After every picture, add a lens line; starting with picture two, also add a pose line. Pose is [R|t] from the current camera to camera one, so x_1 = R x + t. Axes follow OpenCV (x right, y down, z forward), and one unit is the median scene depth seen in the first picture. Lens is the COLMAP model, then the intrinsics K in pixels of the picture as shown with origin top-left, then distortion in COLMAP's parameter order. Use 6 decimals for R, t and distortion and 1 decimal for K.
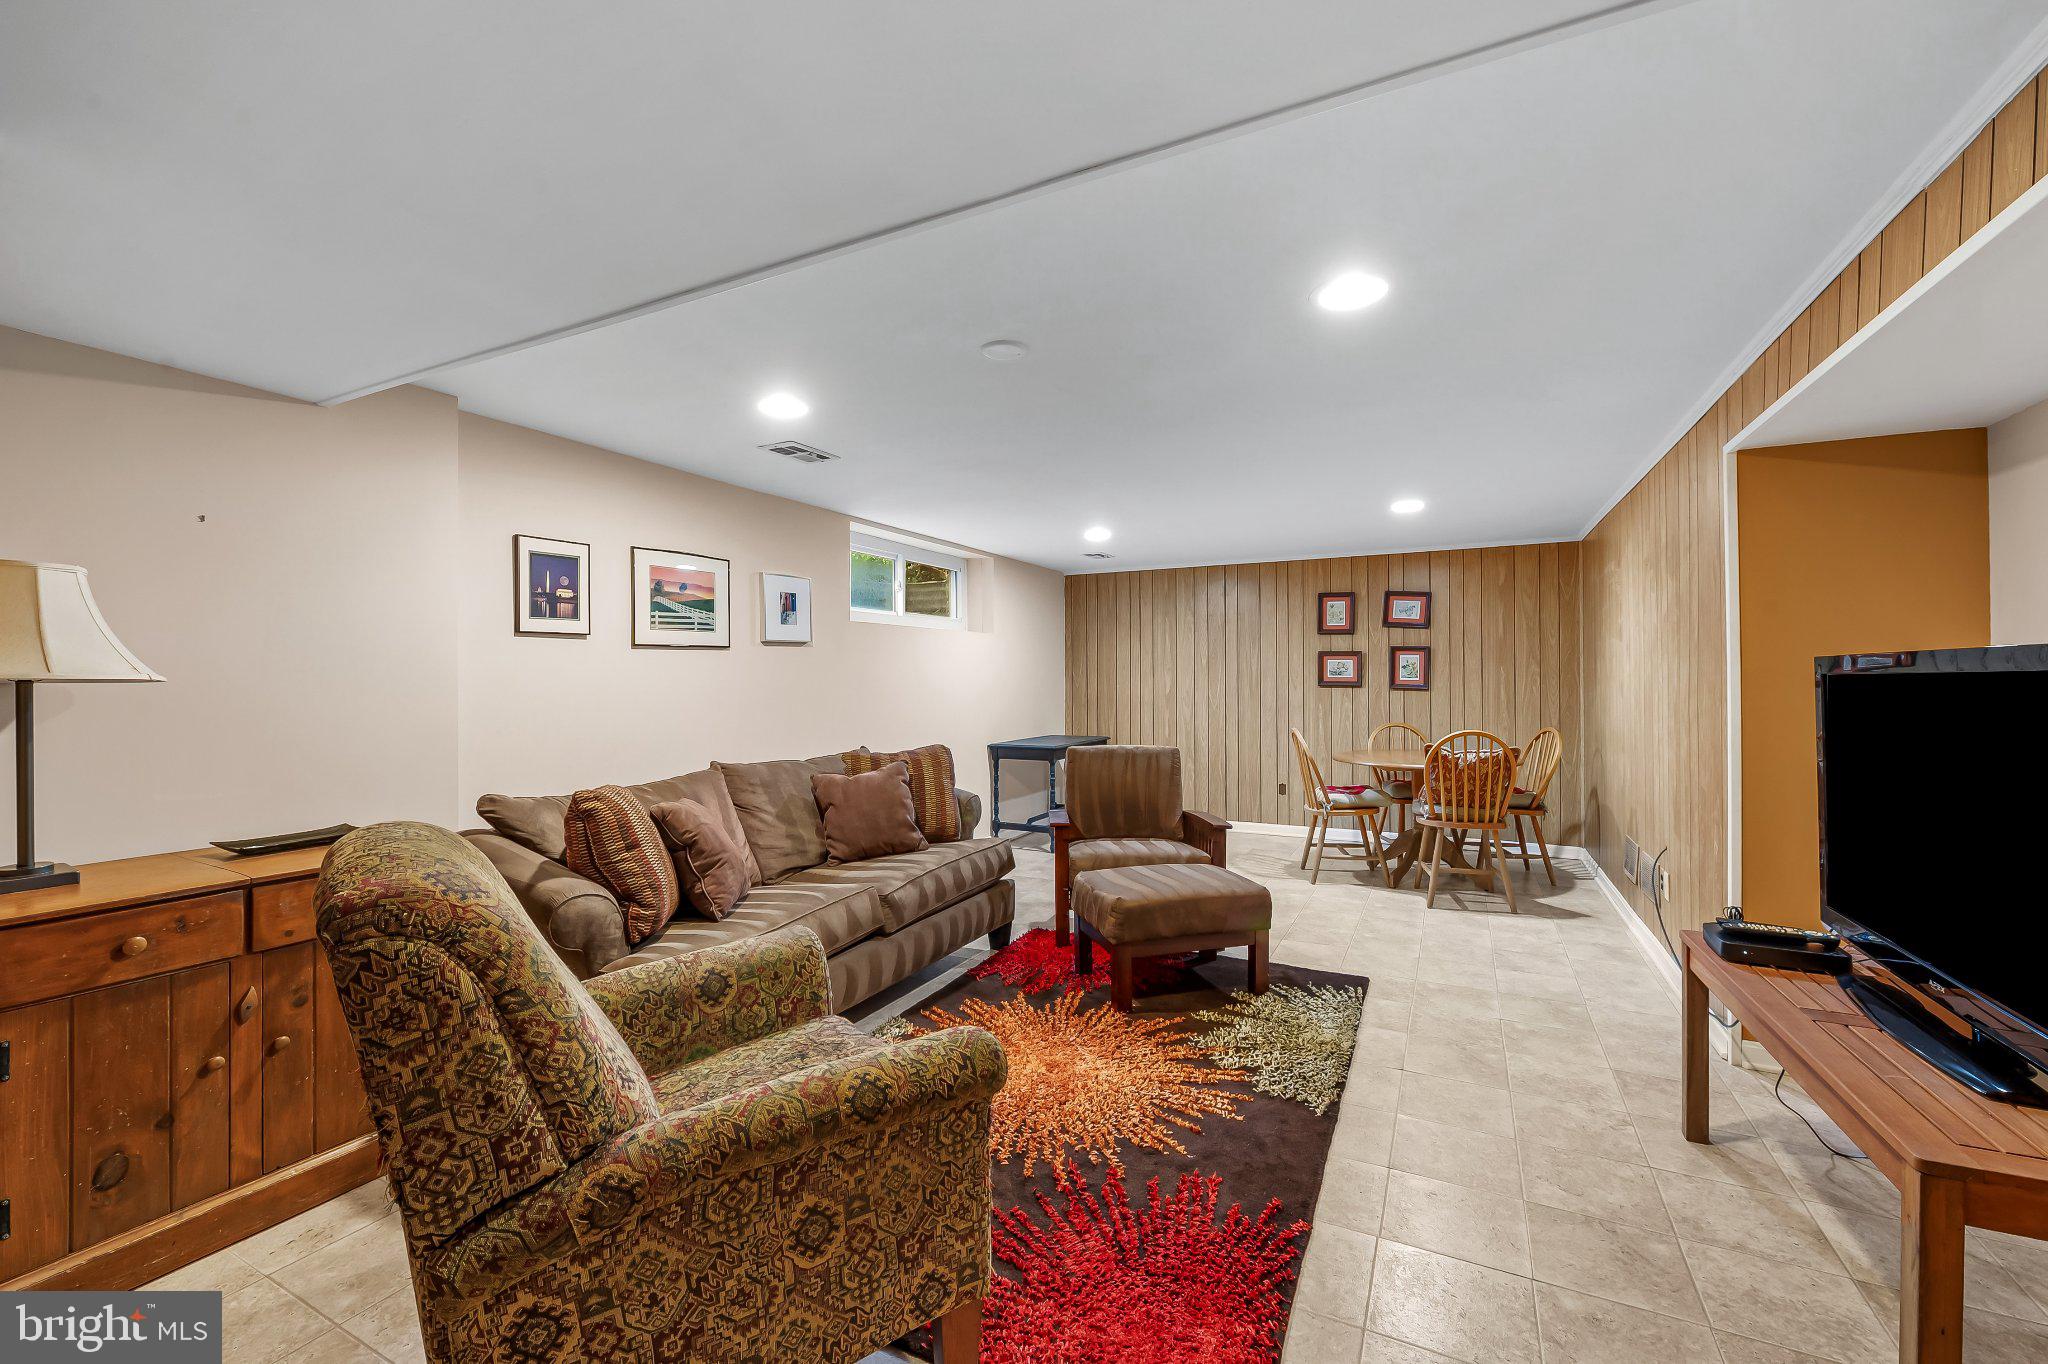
lens RADIAL K [[837.6, 0, 1032.1], [0, 837.6, 672.3], [0, 0, 1]] dist [-0.000269, -0.000036]
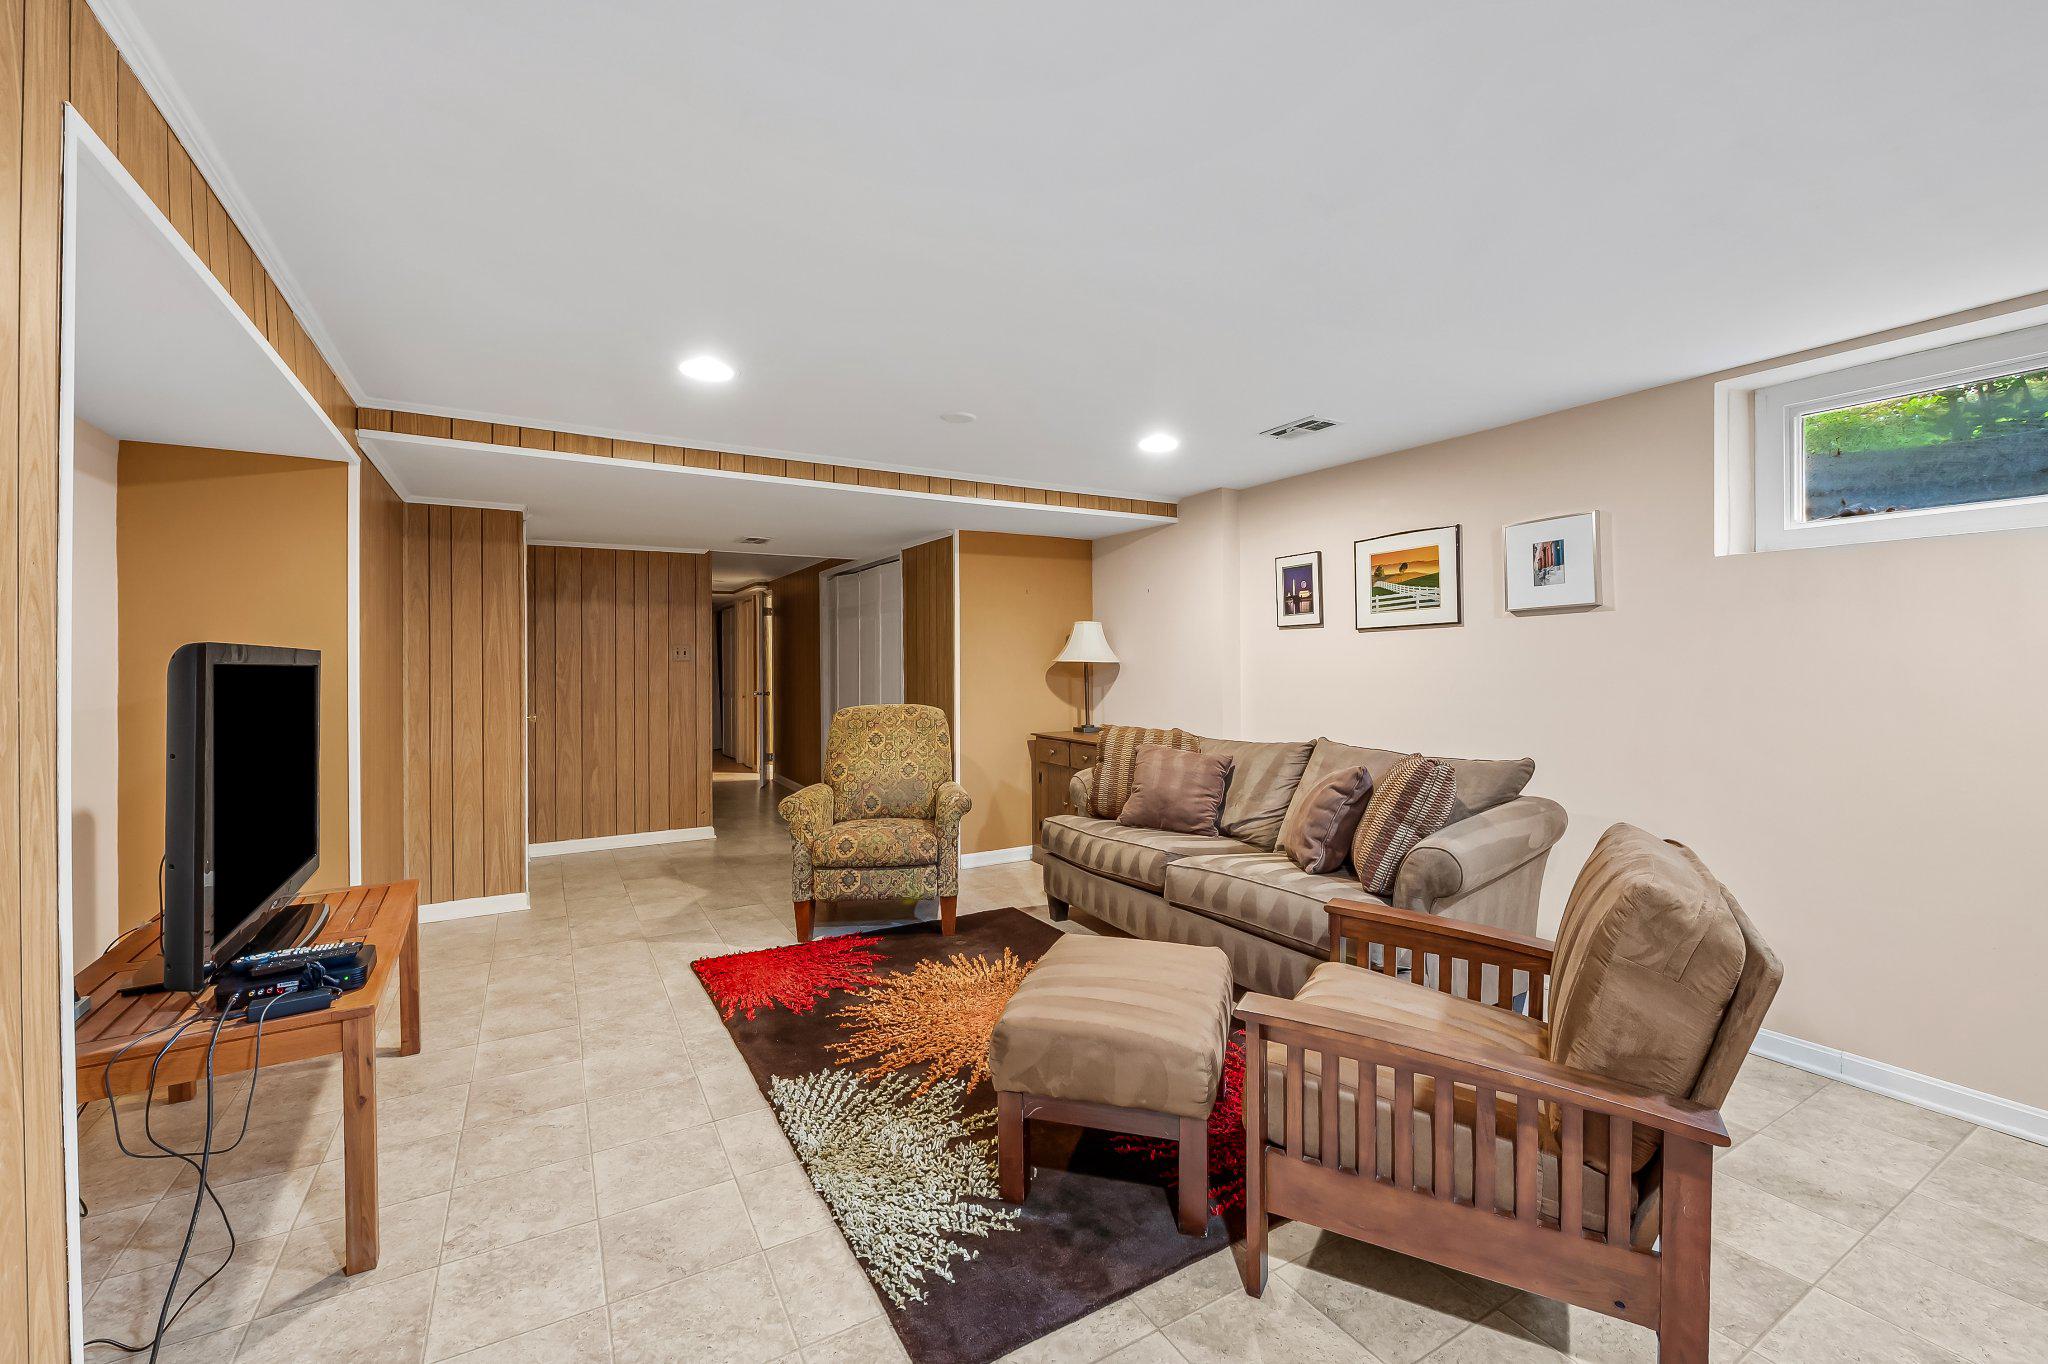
lens RADIAL K [[837.6, 0, 1032.1], [0, 837.6, 672.3], [0, 0, 1]] dist [-0.000269, -0.000036]
pose [[-0.537290, 0.016257, -0.843241, 0.751289], [0.014839, 0.999842, 0.009821, 0.007825], [0.843267, -0.007236, -0.537446, 1.320776]]
